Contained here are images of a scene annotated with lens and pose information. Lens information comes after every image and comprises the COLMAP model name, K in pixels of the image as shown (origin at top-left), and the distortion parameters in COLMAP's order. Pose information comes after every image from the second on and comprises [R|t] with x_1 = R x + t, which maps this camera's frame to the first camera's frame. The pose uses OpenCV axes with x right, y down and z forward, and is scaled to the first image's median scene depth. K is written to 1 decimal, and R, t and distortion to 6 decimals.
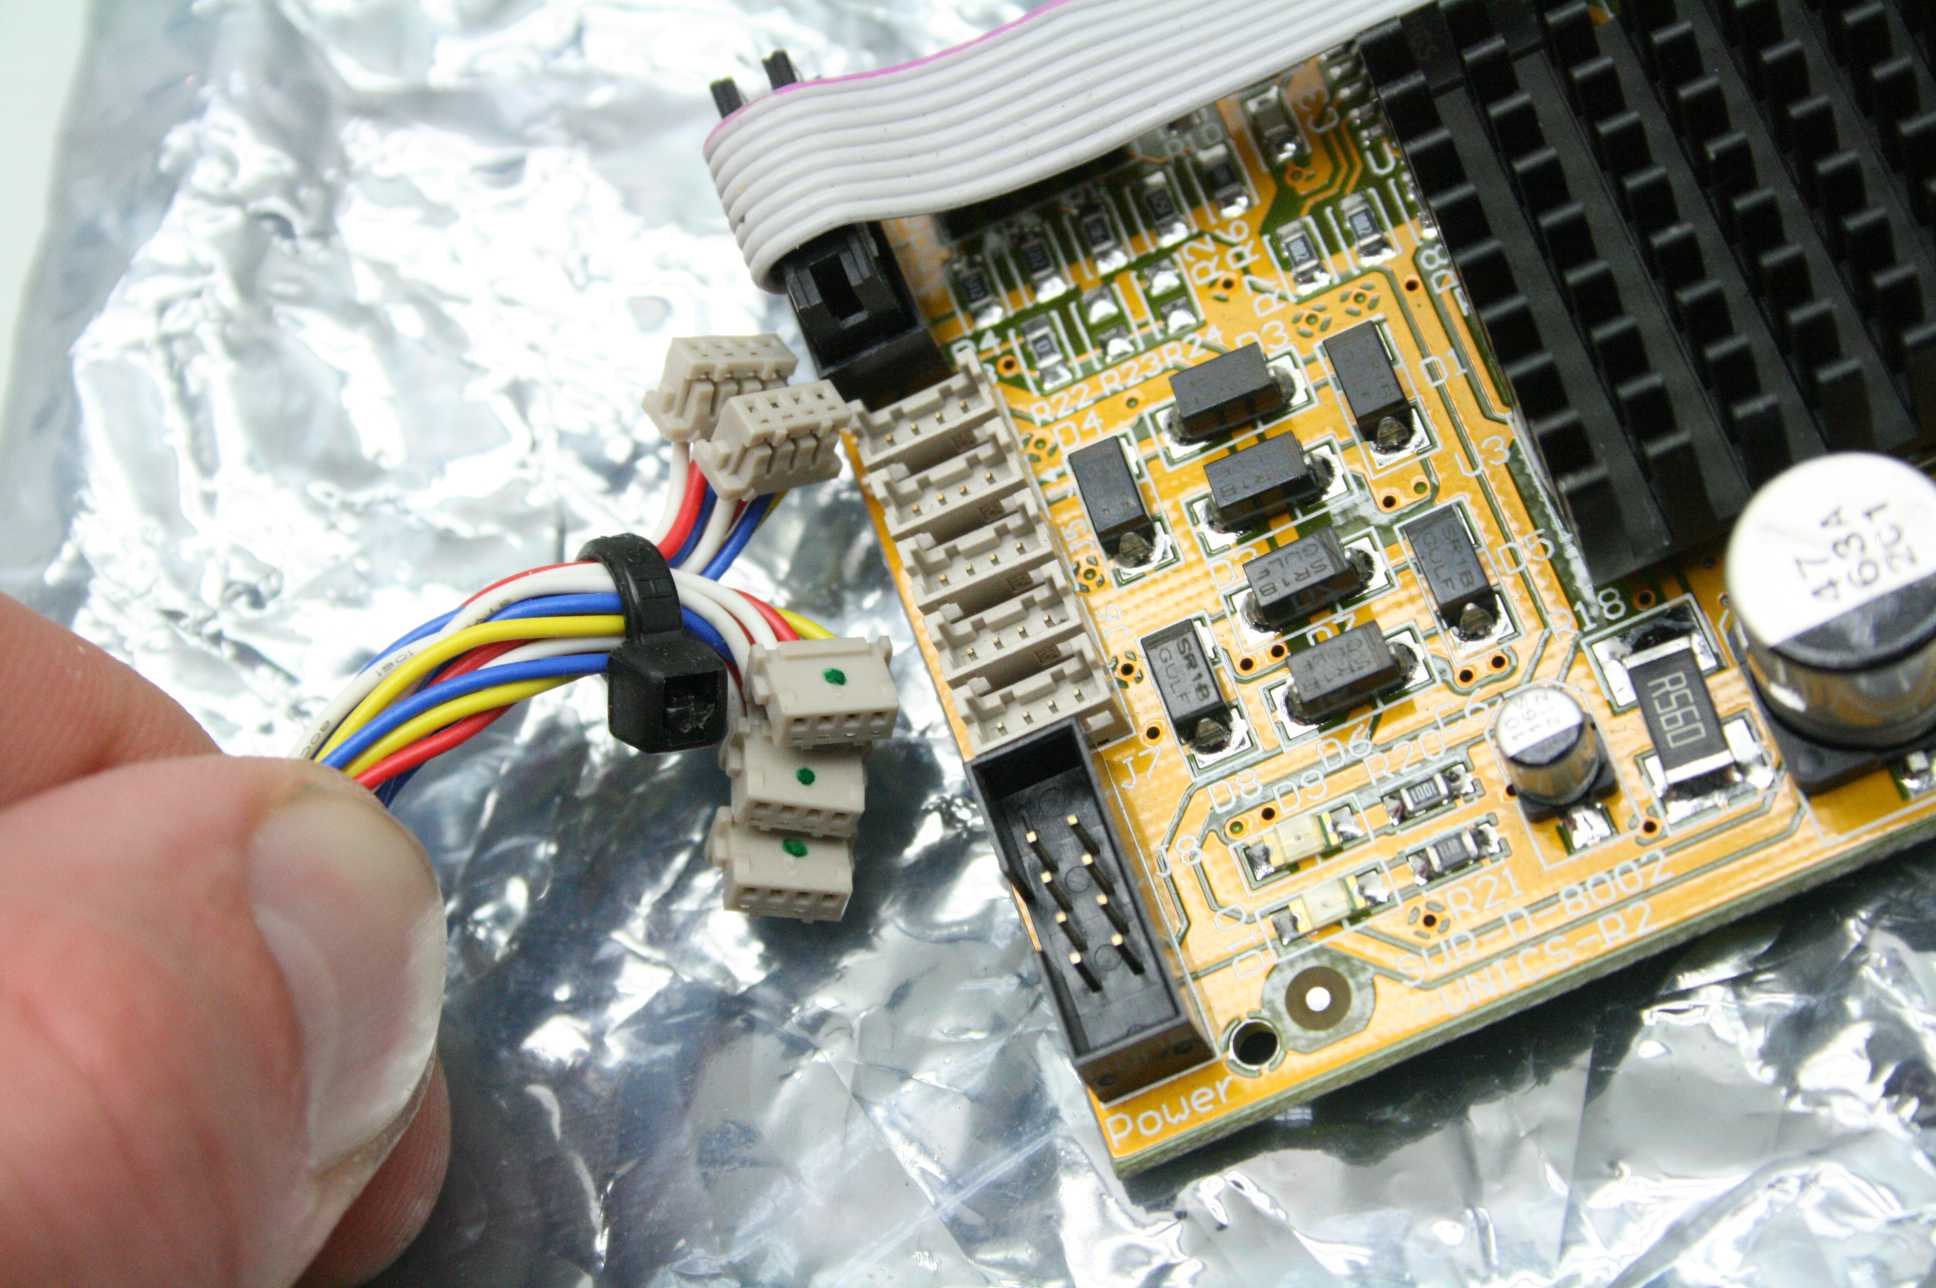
lens RADIAL K [[4759.9, 0, 968.0], [0, 4759.9, 644.0], [0, 0, 1]] dist [0.292455, 0.125187]
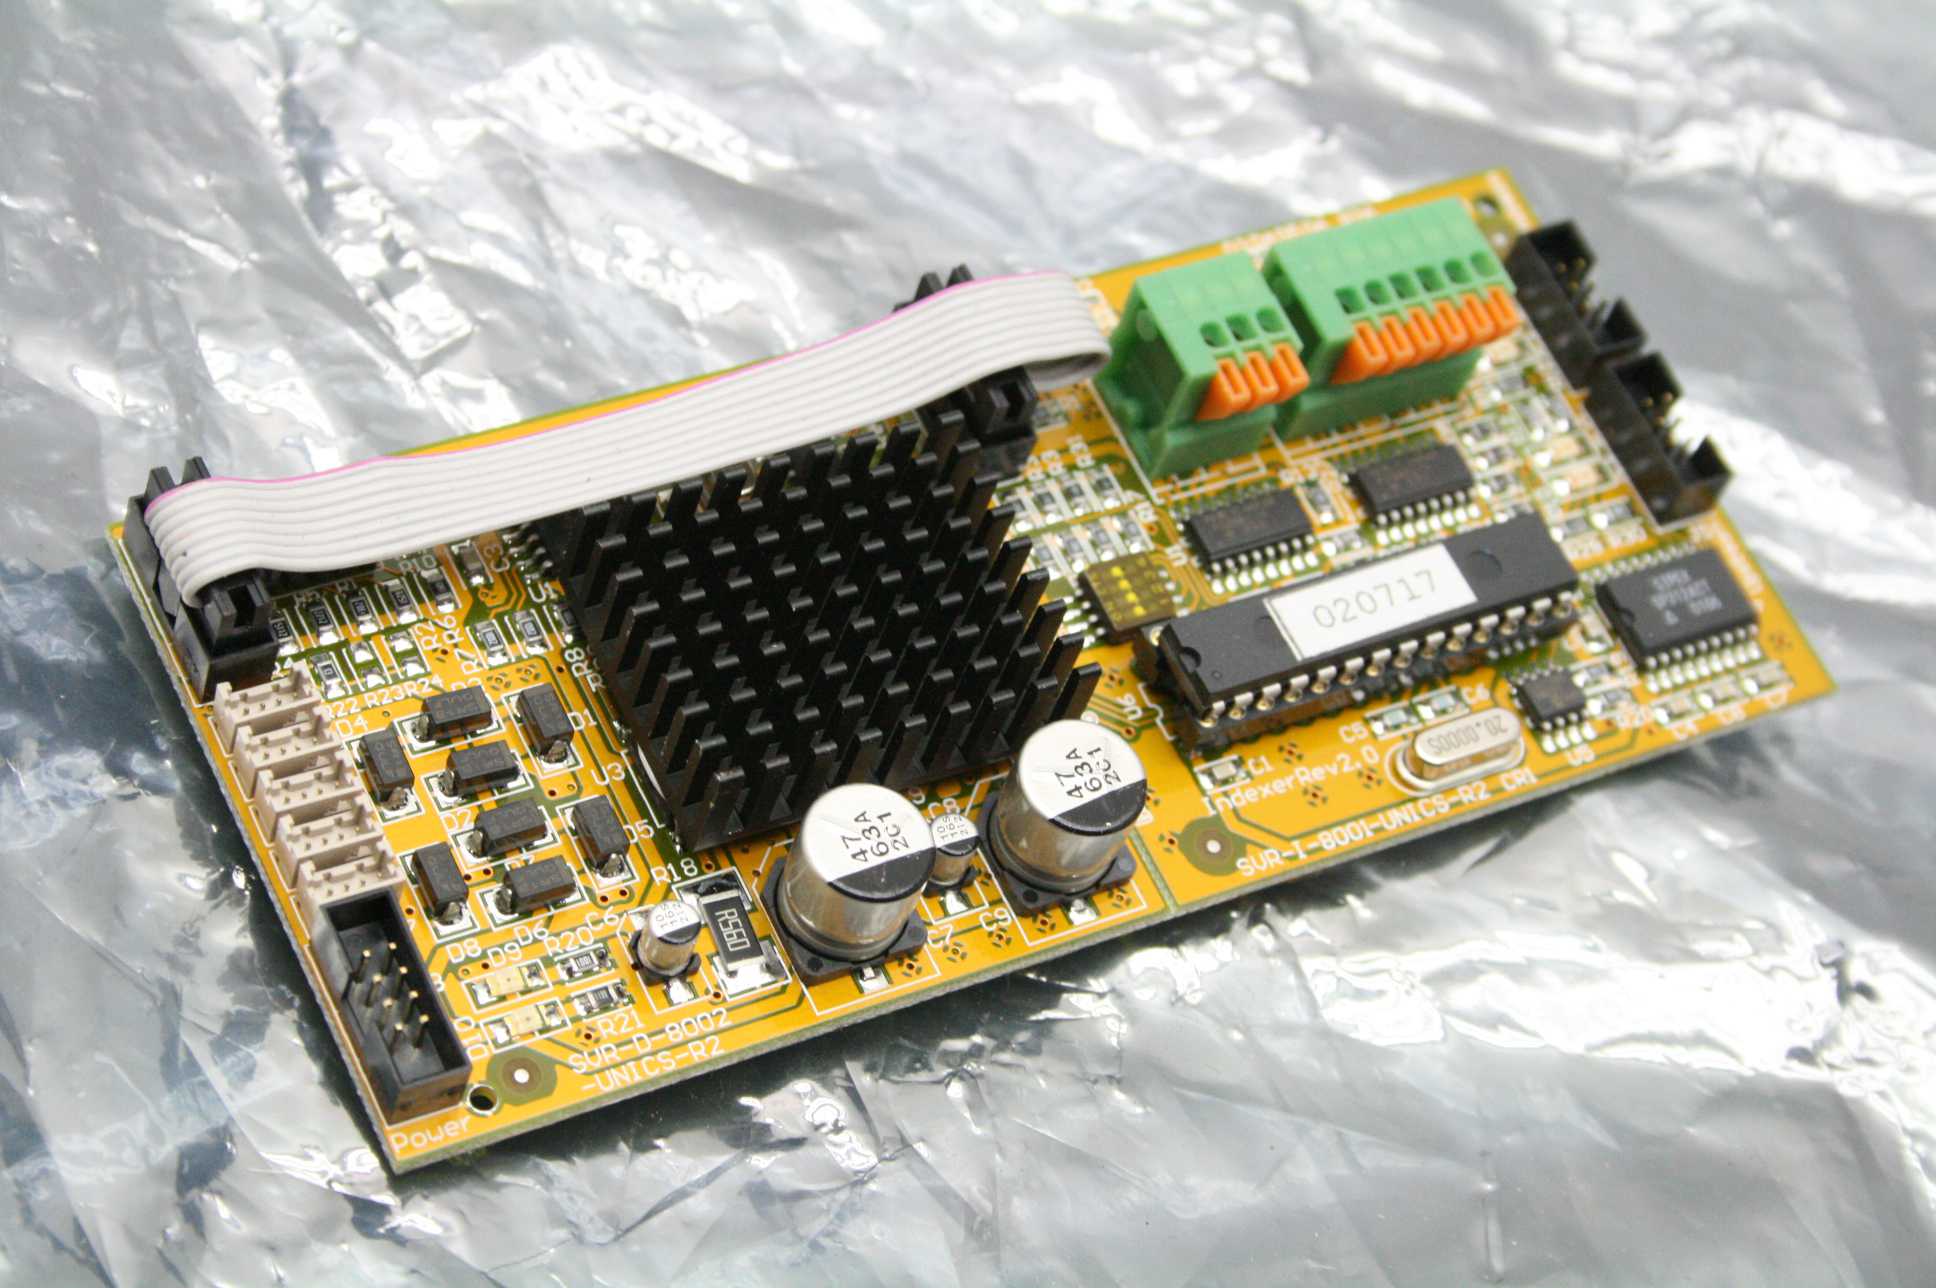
lens RADIAL K [[4759.9, 0, 968.0], [0, 4759.9, 644.0], [0, 0, 1]] dist [0.292455, 0.125187]
pose [[0.873882, 0.165492, 0.457102, -0.528647], [-0.079881, 0.976375, -0.200778, 0.231064], [-0.479529, 0.138942, 0.866456, -0.471744]]
